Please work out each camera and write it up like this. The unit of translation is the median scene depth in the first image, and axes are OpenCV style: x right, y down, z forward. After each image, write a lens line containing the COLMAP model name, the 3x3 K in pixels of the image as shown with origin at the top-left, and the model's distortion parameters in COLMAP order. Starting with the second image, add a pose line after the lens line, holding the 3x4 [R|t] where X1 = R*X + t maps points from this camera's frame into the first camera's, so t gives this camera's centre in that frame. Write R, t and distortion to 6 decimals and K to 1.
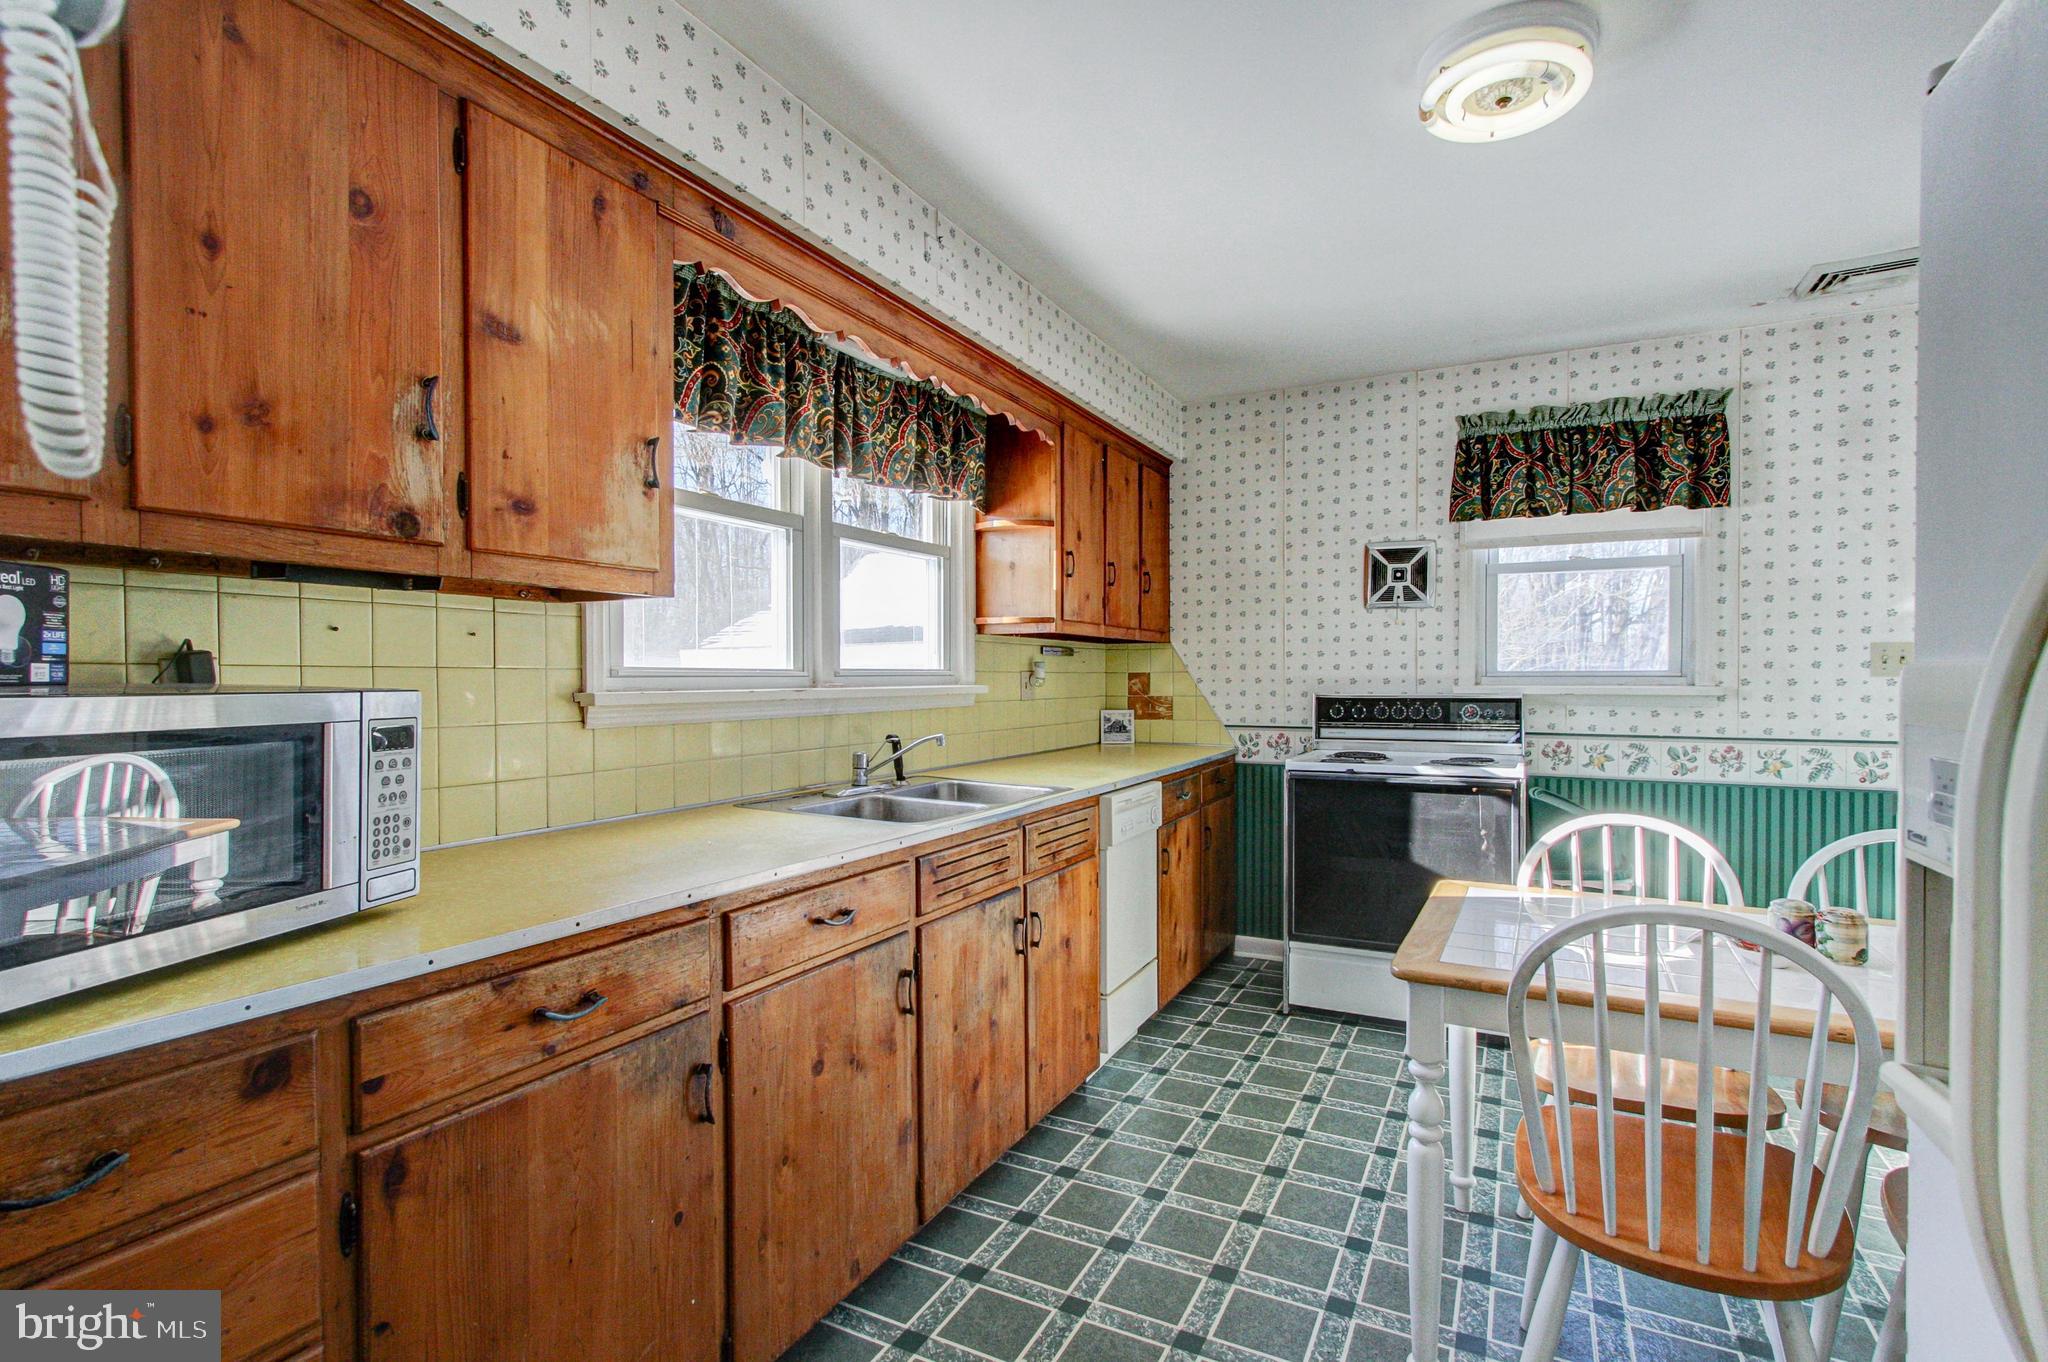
lens RADIAL K [[974.4, 0, 1019.4], [0, 974.4, 694.3], [0, 0, 1]] dist [-0.005042, 0.000927]
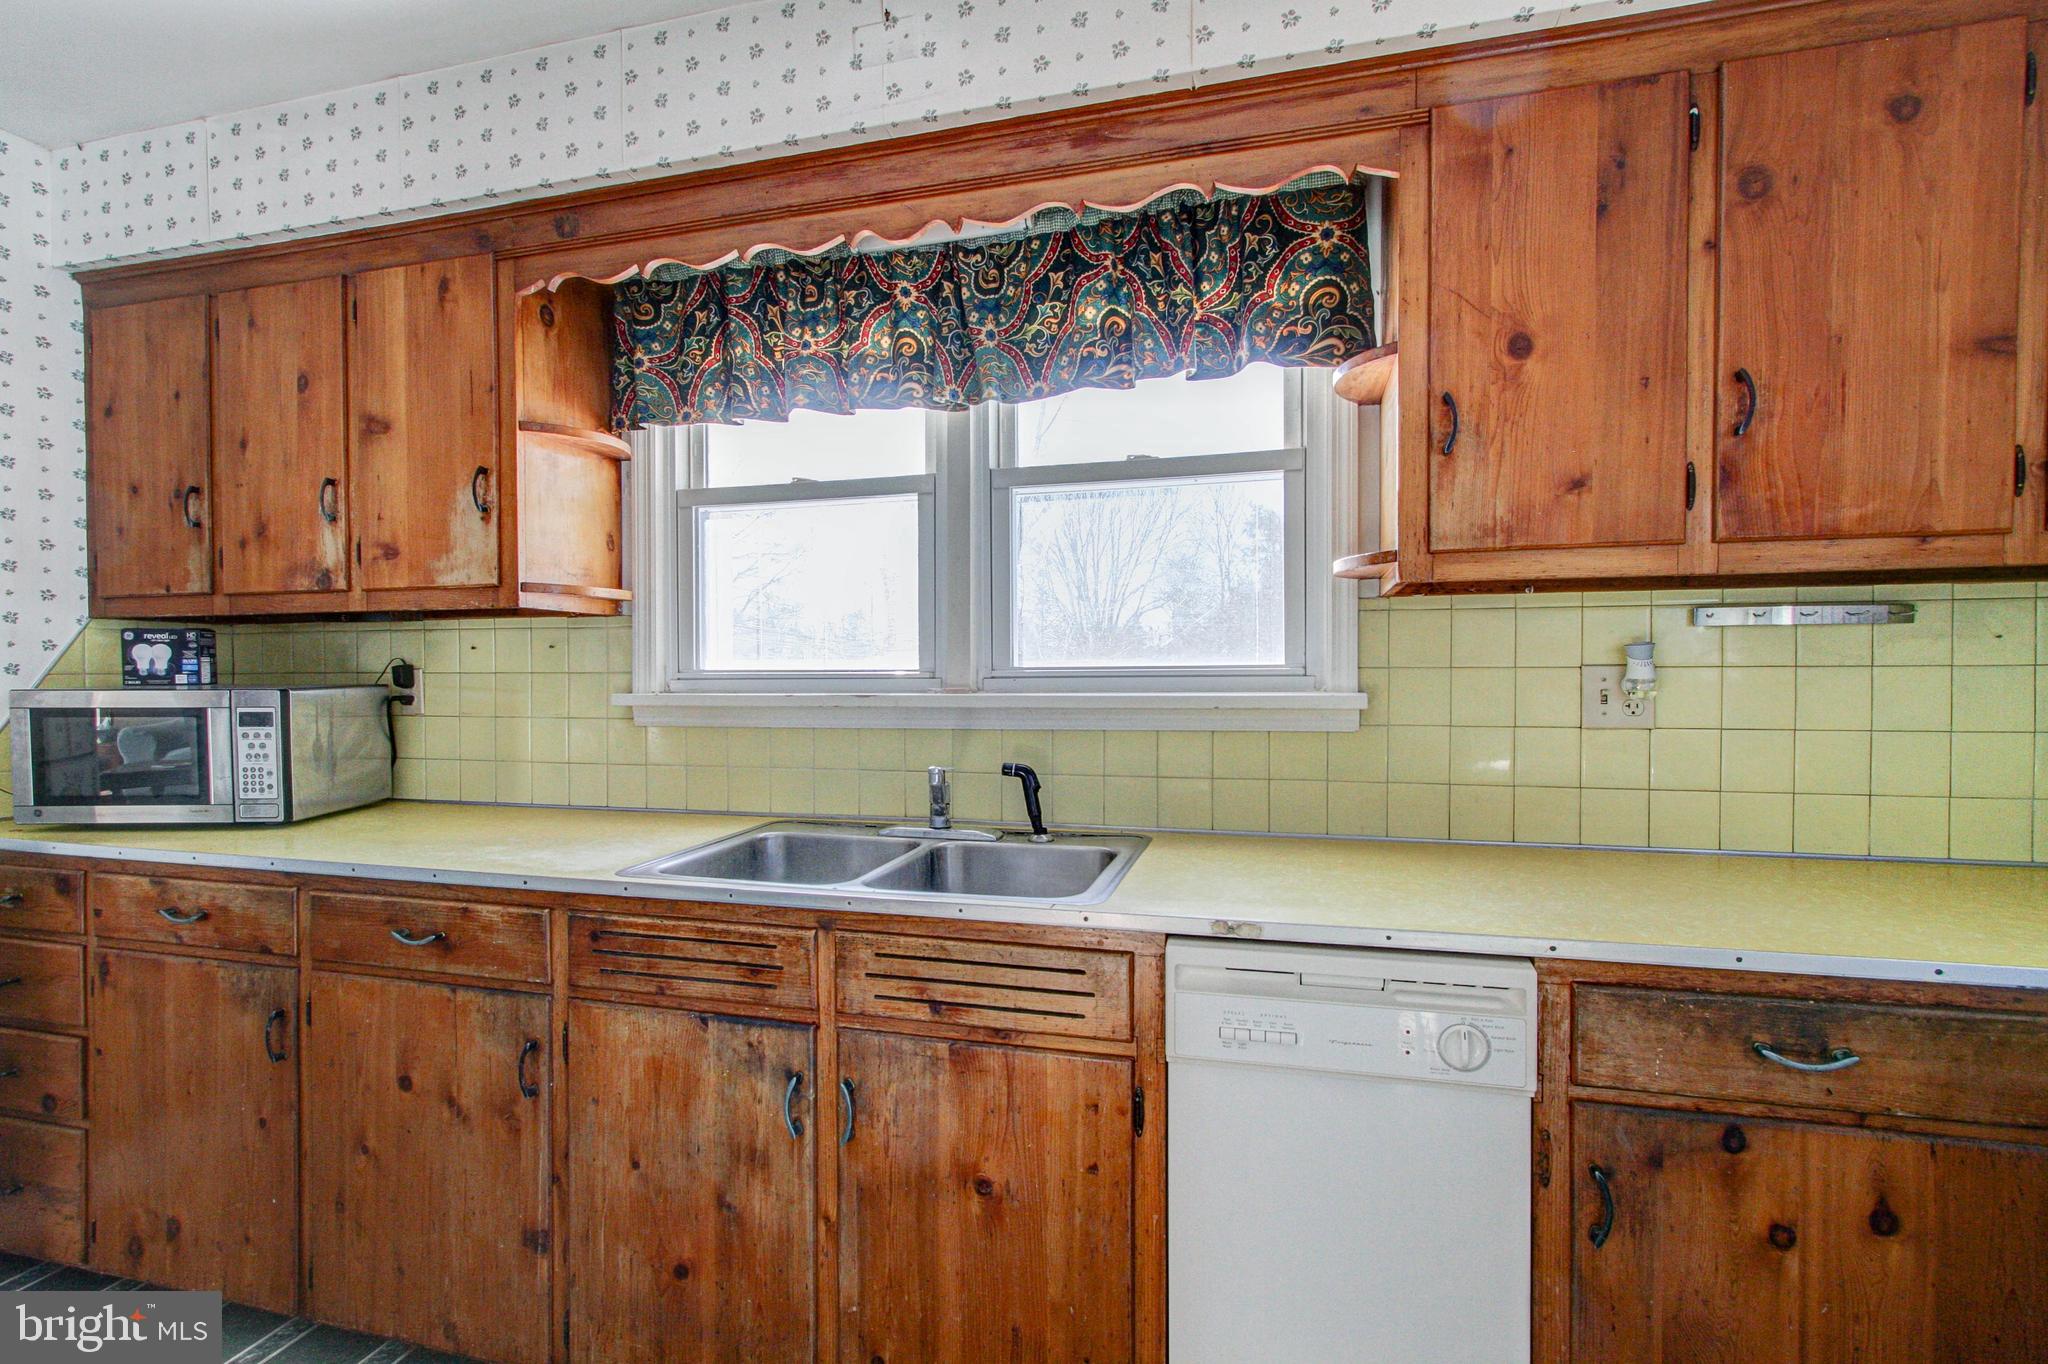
lens RADIAL K [[957.5, 0, 1023.7], [0, 957.5, 696.1], [0, 0, 1]] dist [-0.000361, 0.002031]
pose [[0.207239, 0.021027, -0.978064, 0.549822], [-0.013962, 0.999731, 0.018535, -0.019013], [0.978191, 0.009814, 0.207477, 0.907336]]
